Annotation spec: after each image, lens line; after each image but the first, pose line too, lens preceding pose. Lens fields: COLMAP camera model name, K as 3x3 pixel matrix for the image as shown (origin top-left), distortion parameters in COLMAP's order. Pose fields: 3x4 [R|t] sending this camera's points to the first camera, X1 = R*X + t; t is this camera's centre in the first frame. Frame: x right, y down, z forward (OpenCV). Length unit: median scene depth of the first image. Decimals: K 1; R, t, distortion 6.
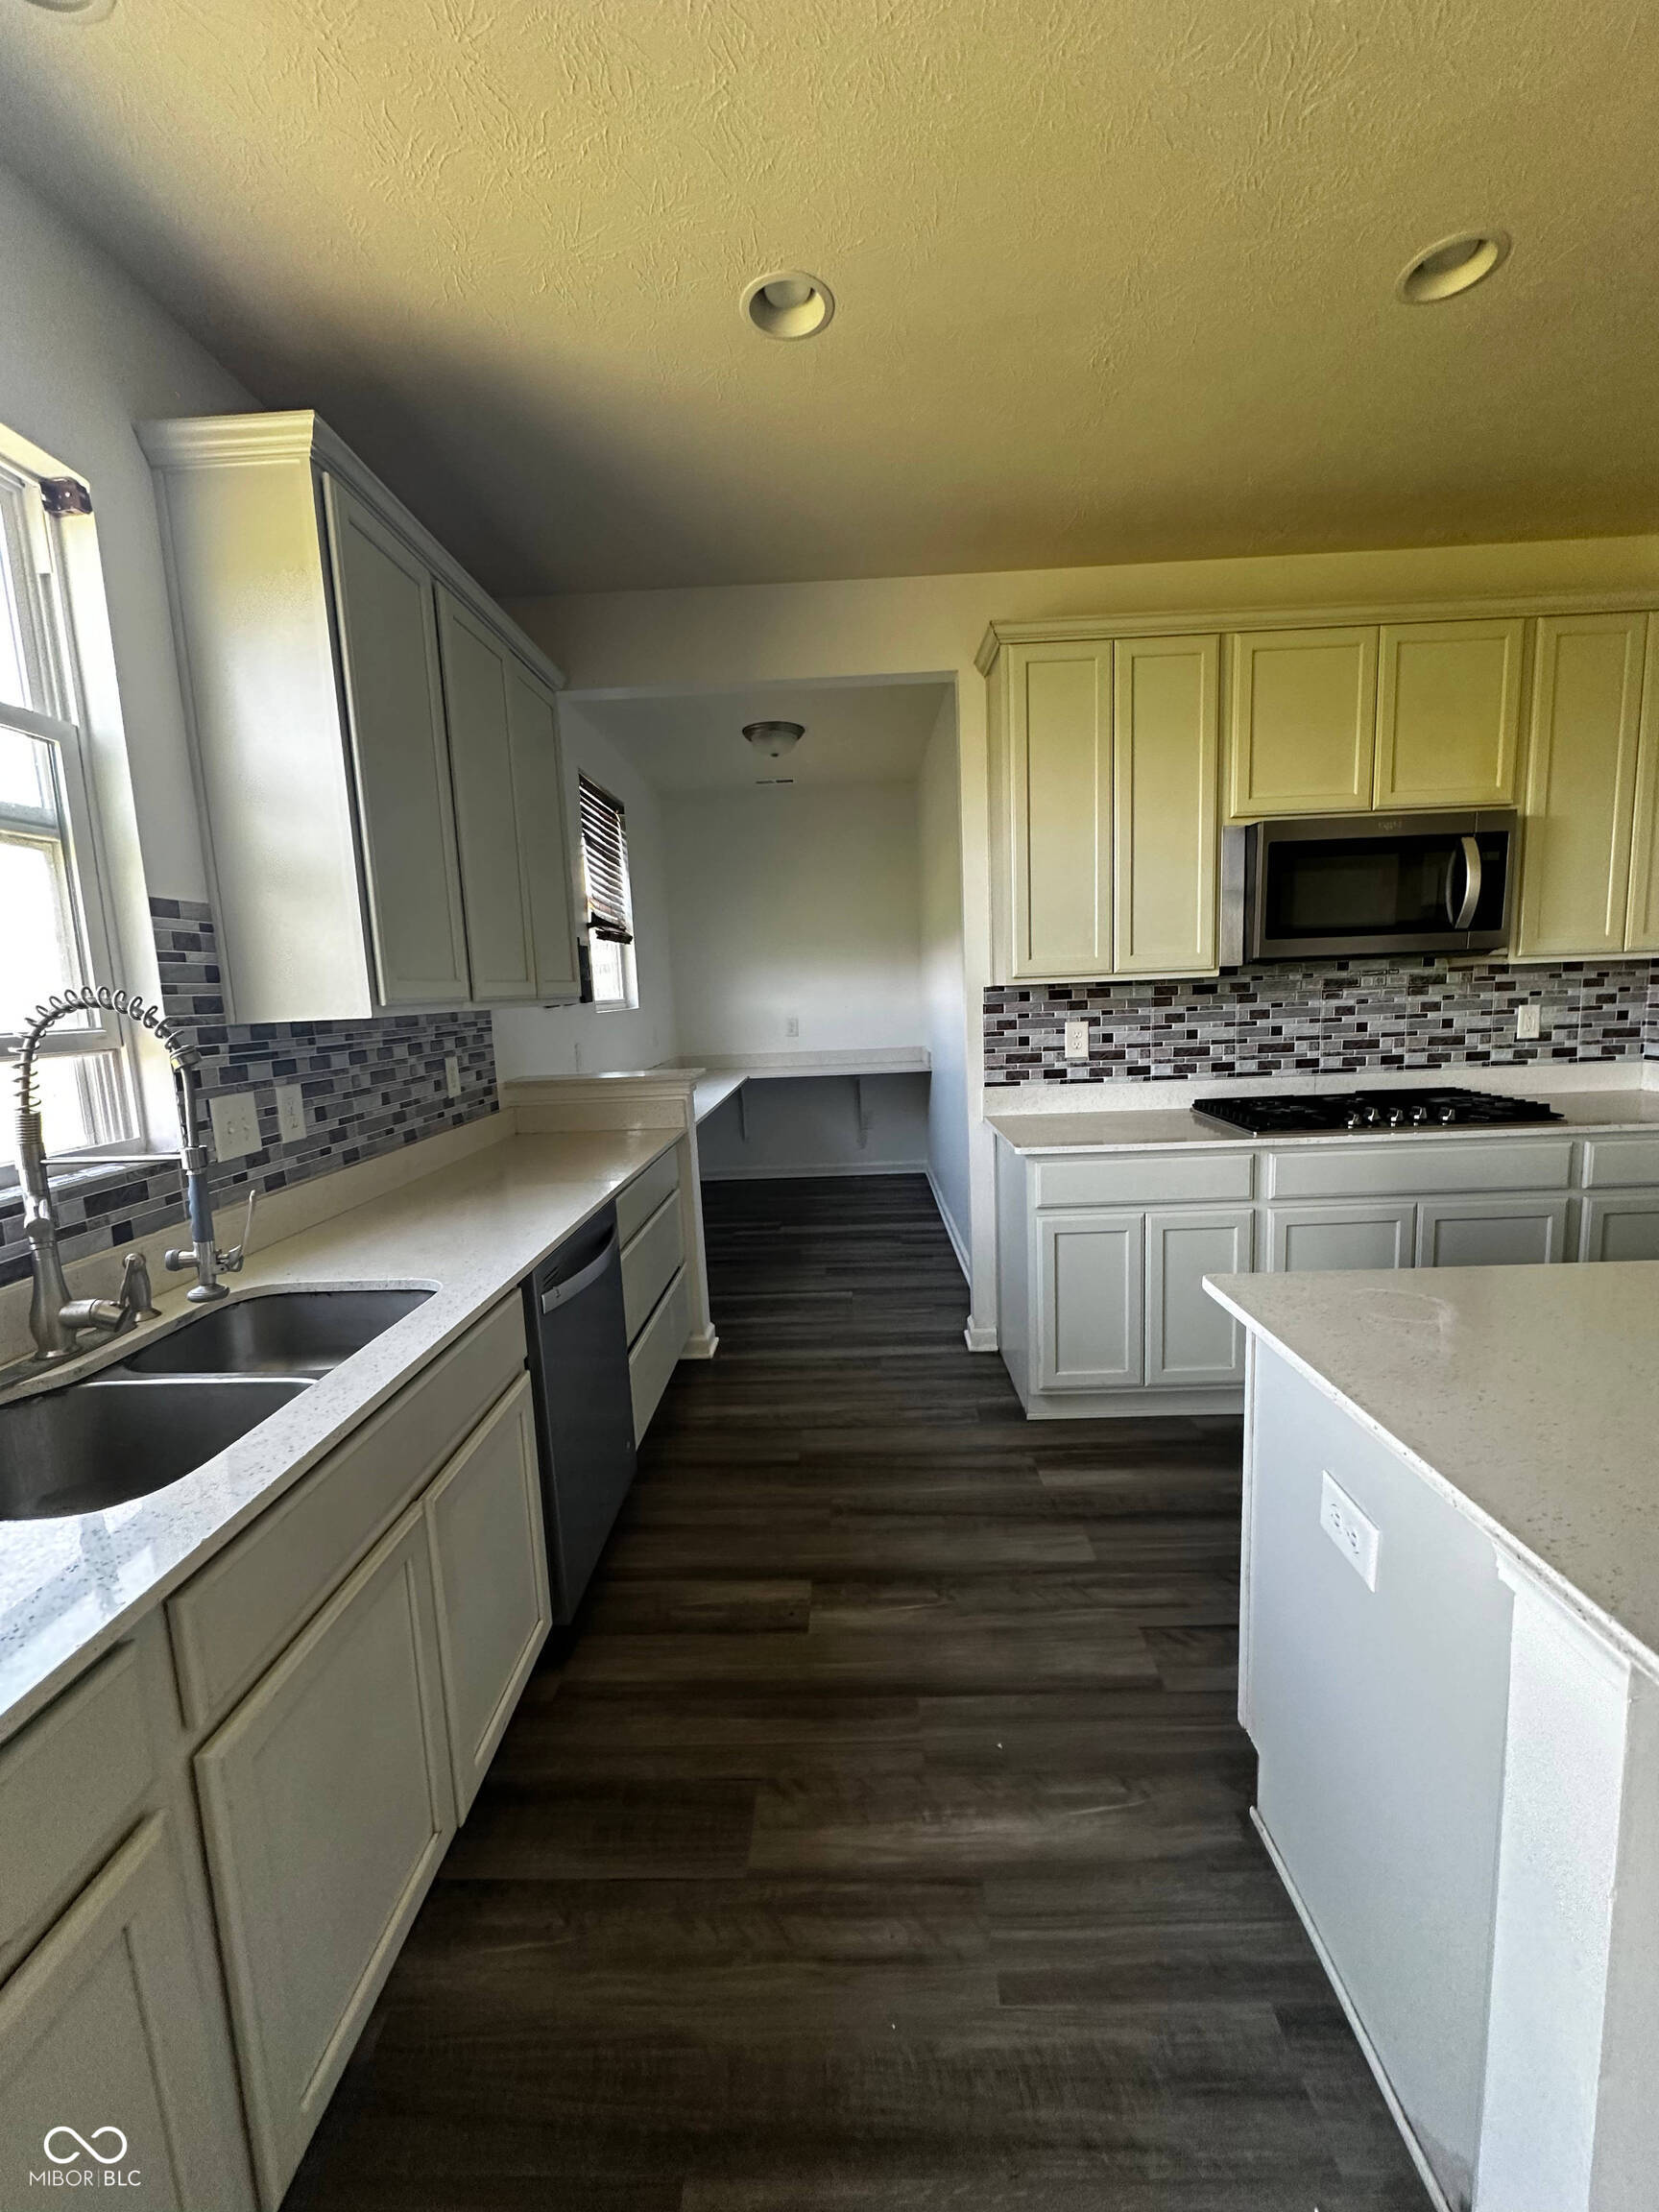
lens RADIAL K [[885.1, 0, 828.8], [0, 885.1, 1104.4], [0, 0, 1]] dist [-0.002780, -0.000045]
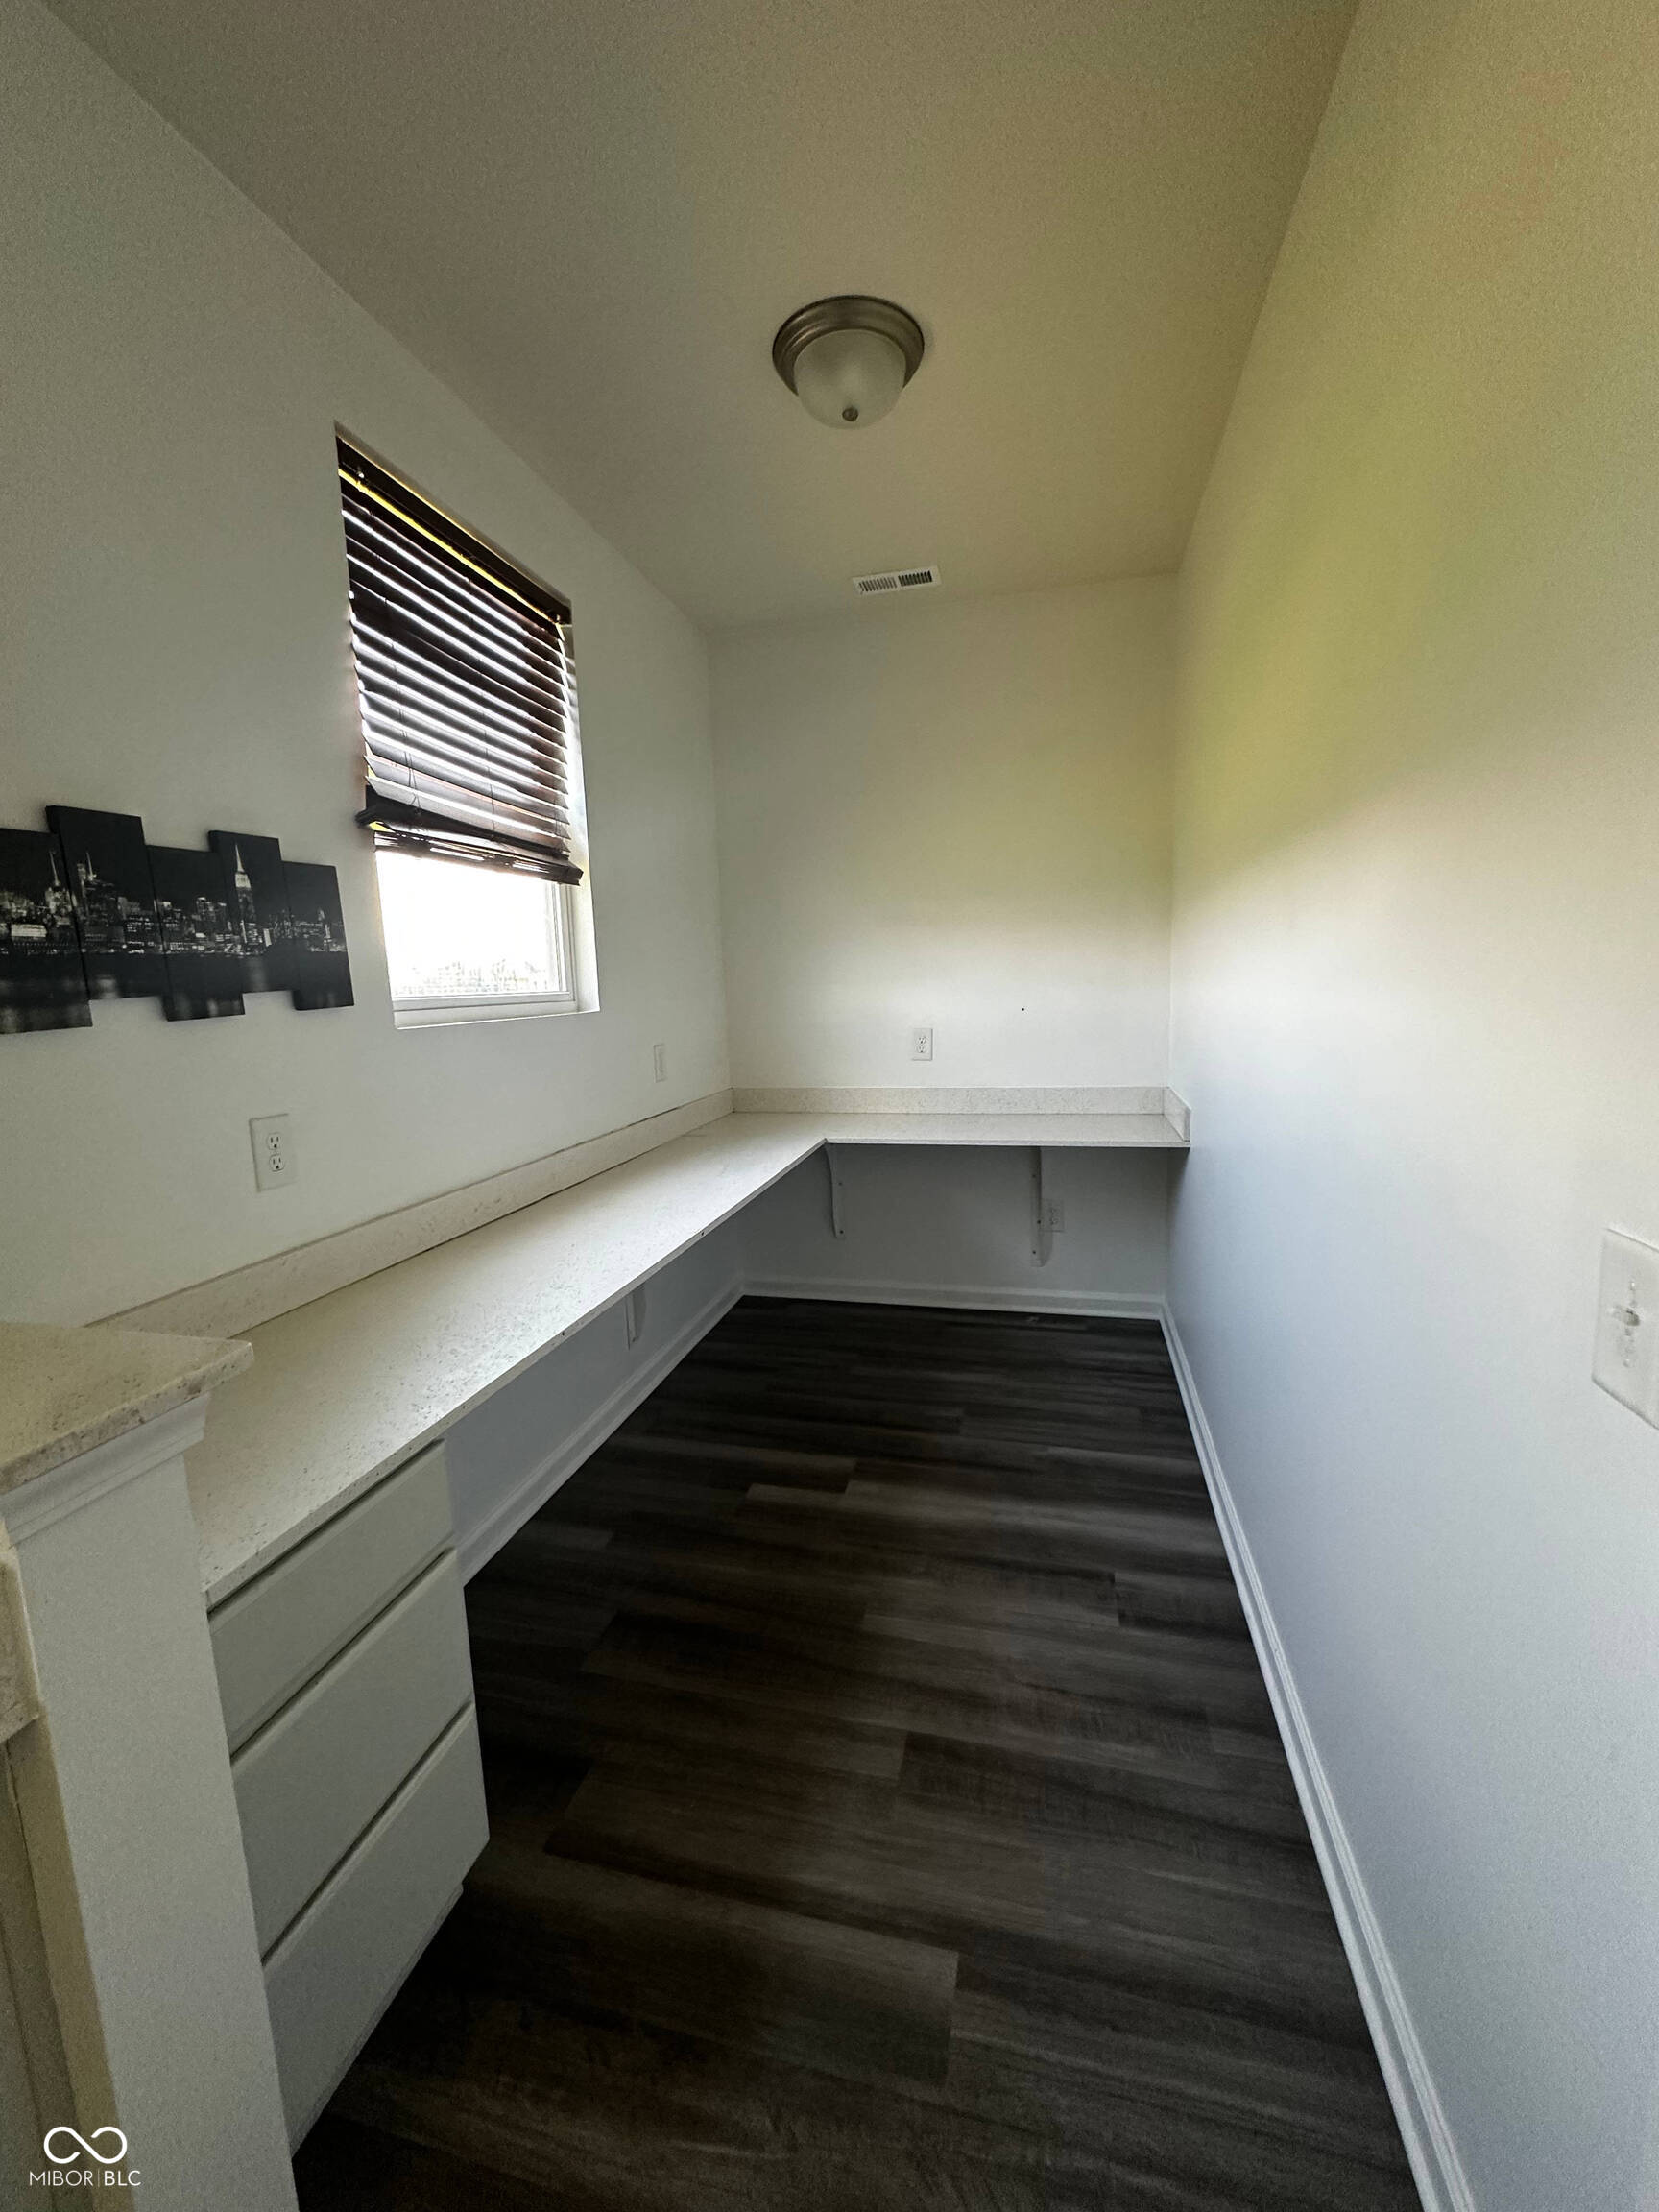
lens RADIAL K [[885.1, 0, 824.4], [0, 885.1, 1095.6], [0, 0, 1]] dist [-0.002780, -0.000045]
pose [[0.974716, 0.040643, -0.219721, 0.047068], [-0.039157, 0.999171, 0.011112, -0.119090], [0.219990, -0.002228, 0.975500, 0.890048]]
